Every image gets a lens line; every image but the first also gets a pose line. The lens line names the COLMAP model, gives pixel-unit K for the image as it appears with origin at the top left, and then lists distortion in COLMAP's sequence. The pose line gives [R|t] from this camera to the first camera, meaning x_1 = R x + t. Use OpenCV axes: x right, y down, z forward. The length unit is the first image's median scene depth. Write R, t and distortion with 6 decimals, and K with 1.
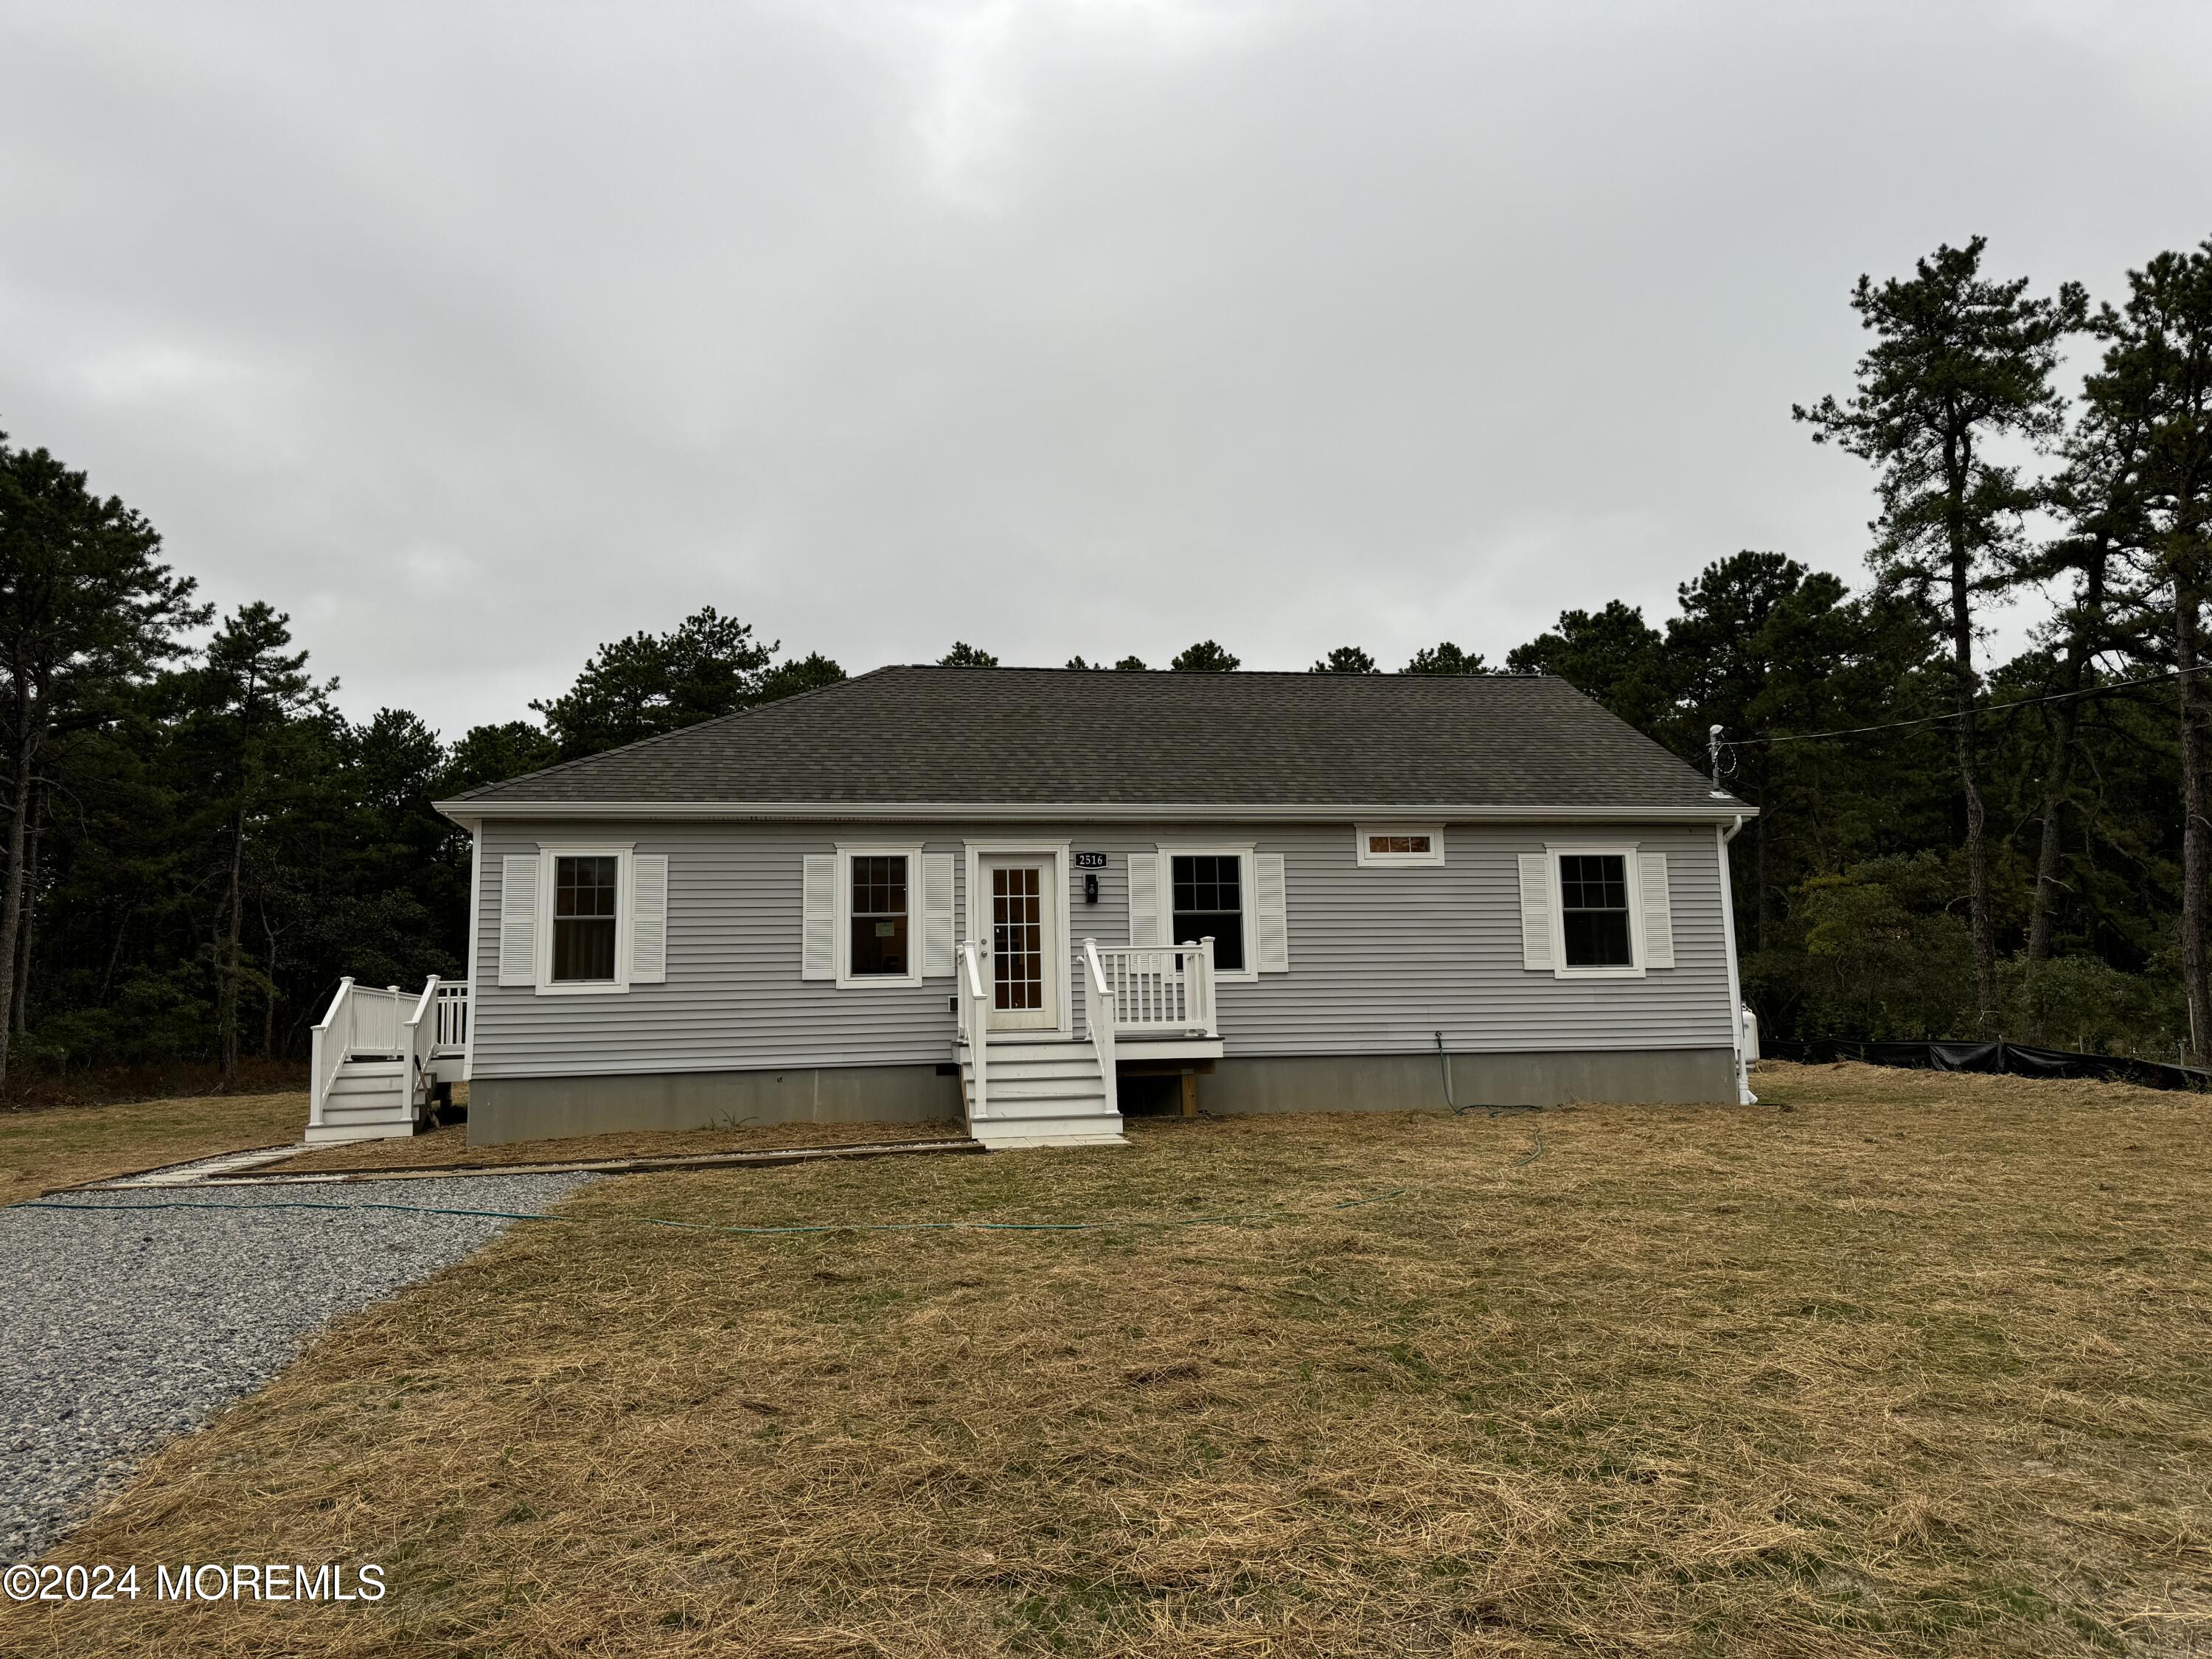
lens RADIAL K [[1549.7, 0, 1106.0], [0, 1549.7, 829.5], [0, 0, 1]] dist [0.129391, -0.205436]
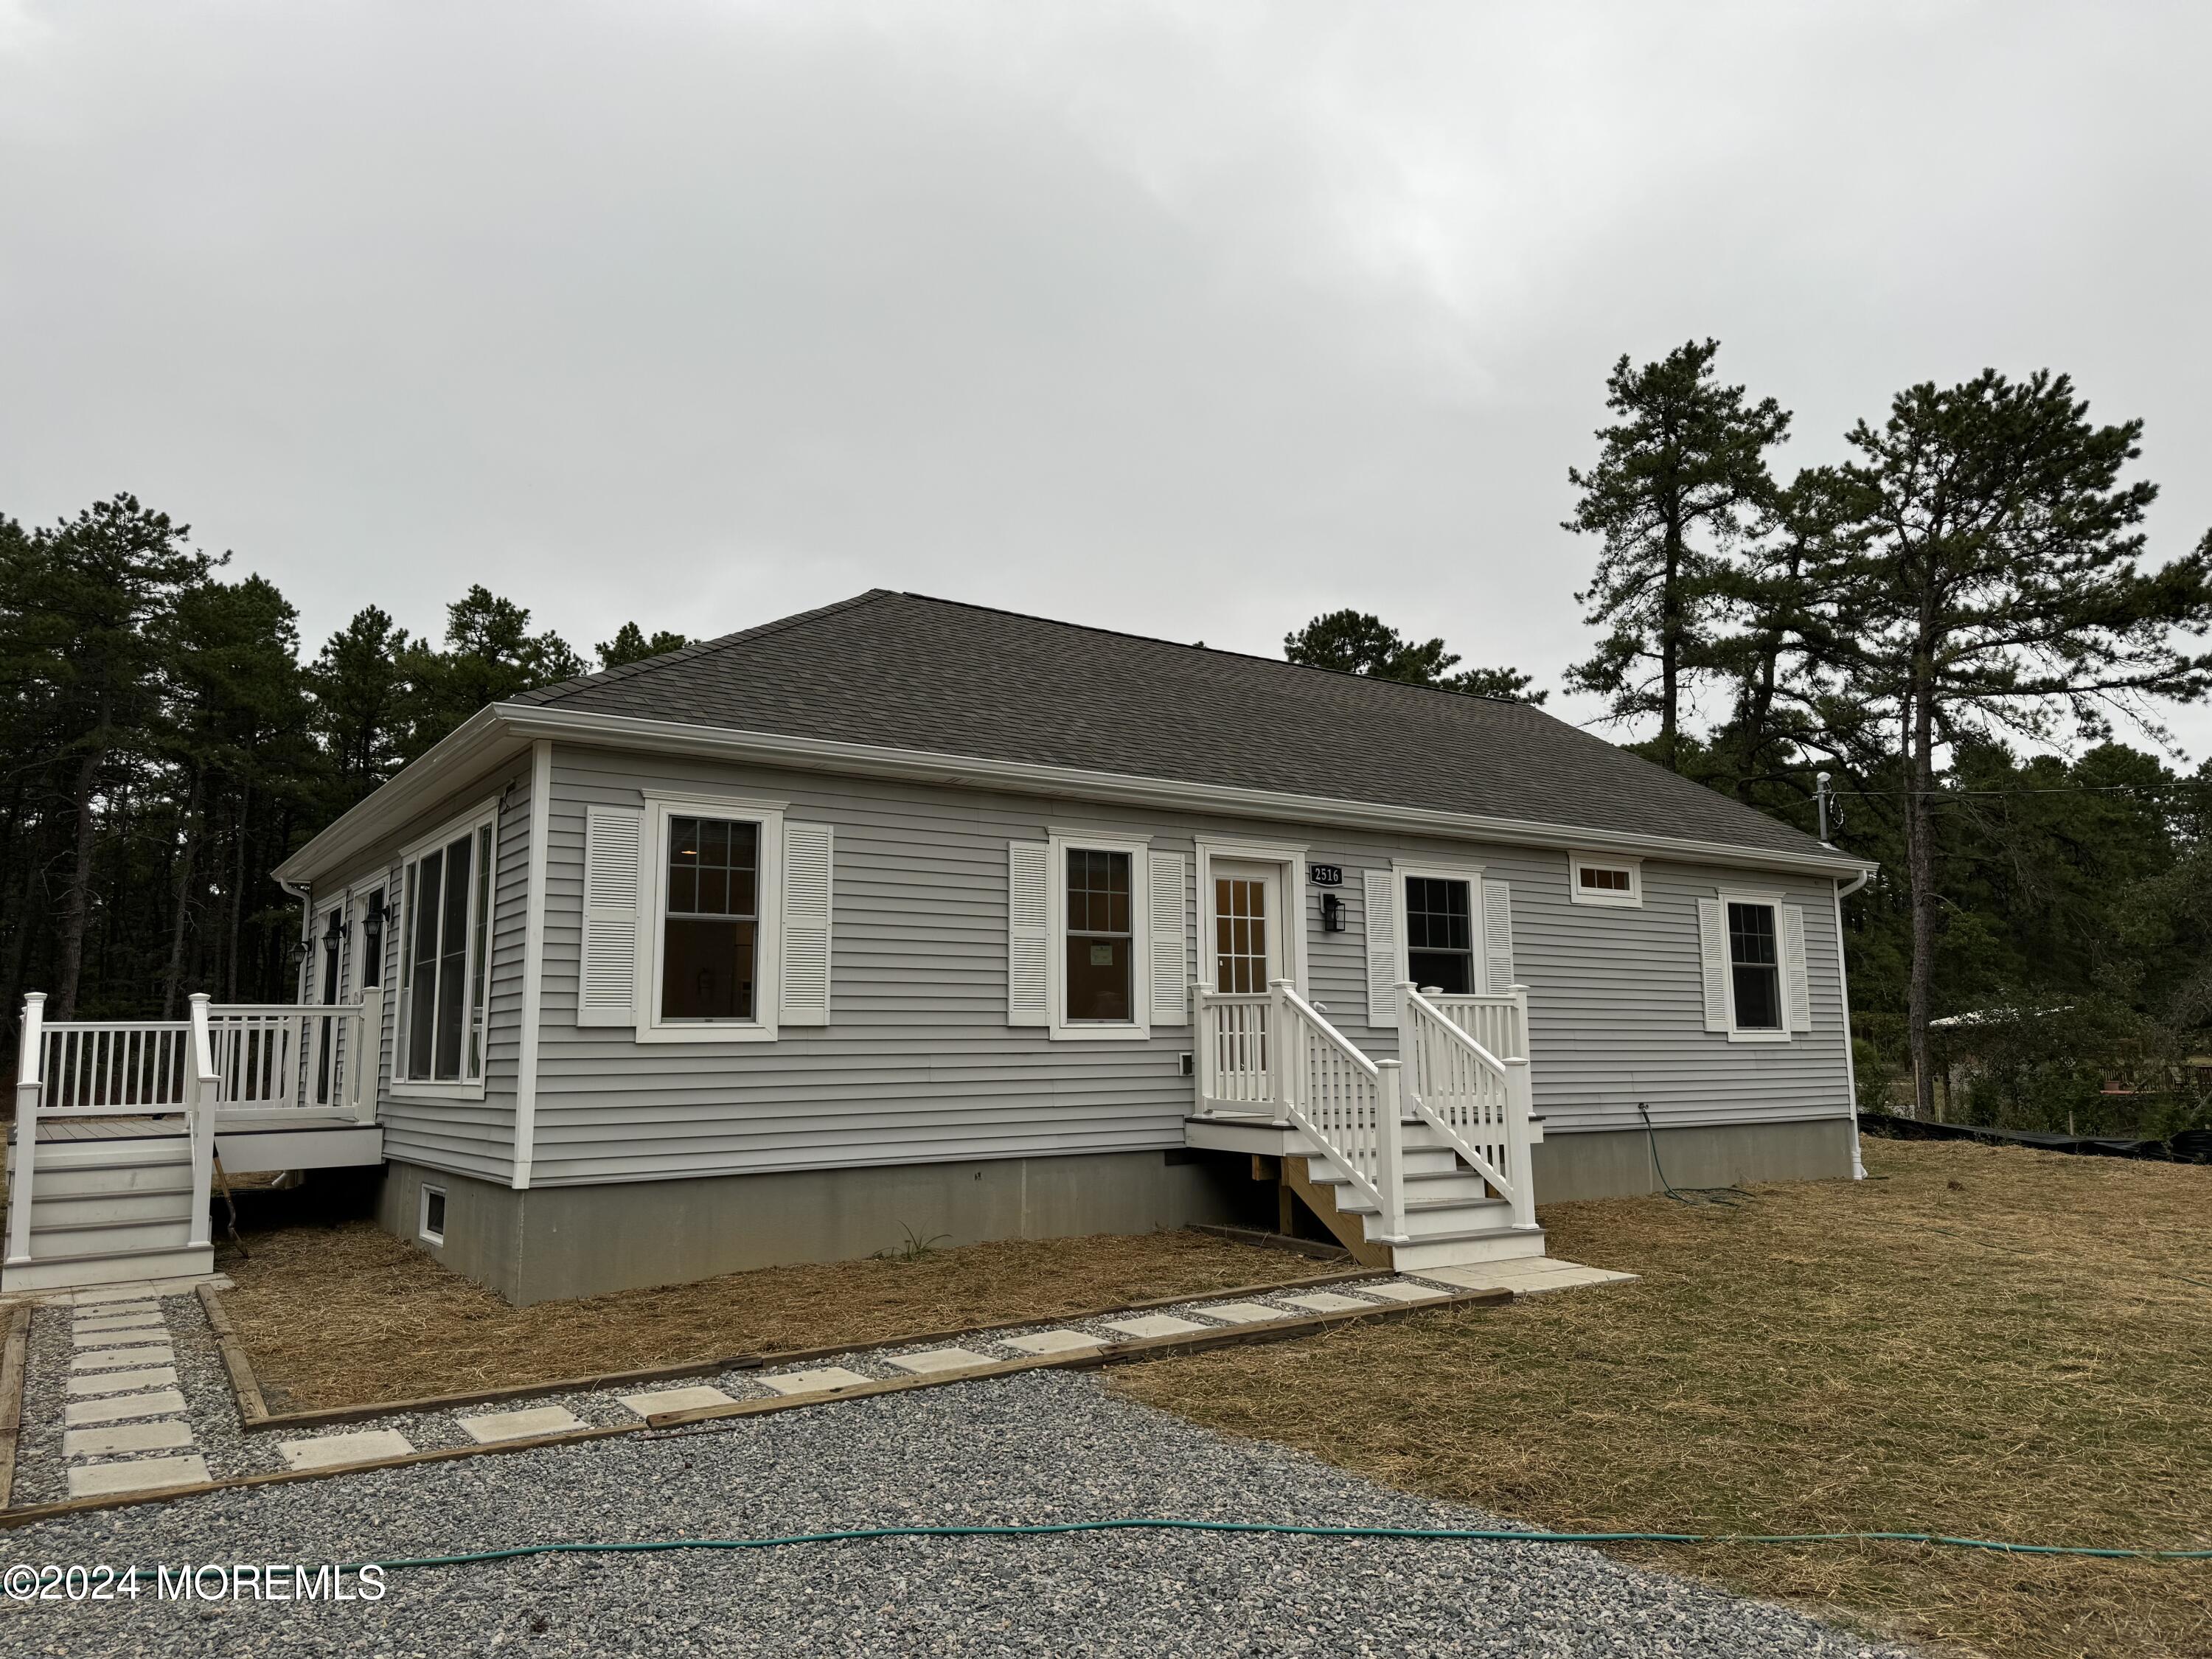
lens RADIAL K [[1549.7, 0, 1106.0], [0, 1549.7, 829.5], [0, 0, 1]] dist [0.129391, -0.205436]
pose [[0.903276, 0.075506, 0.422364, -0.428647], [-0.069101, 0.997144, -0.030480, 0.028206], [-0.423459, -0.001653, 0.905914, 0.357299]]
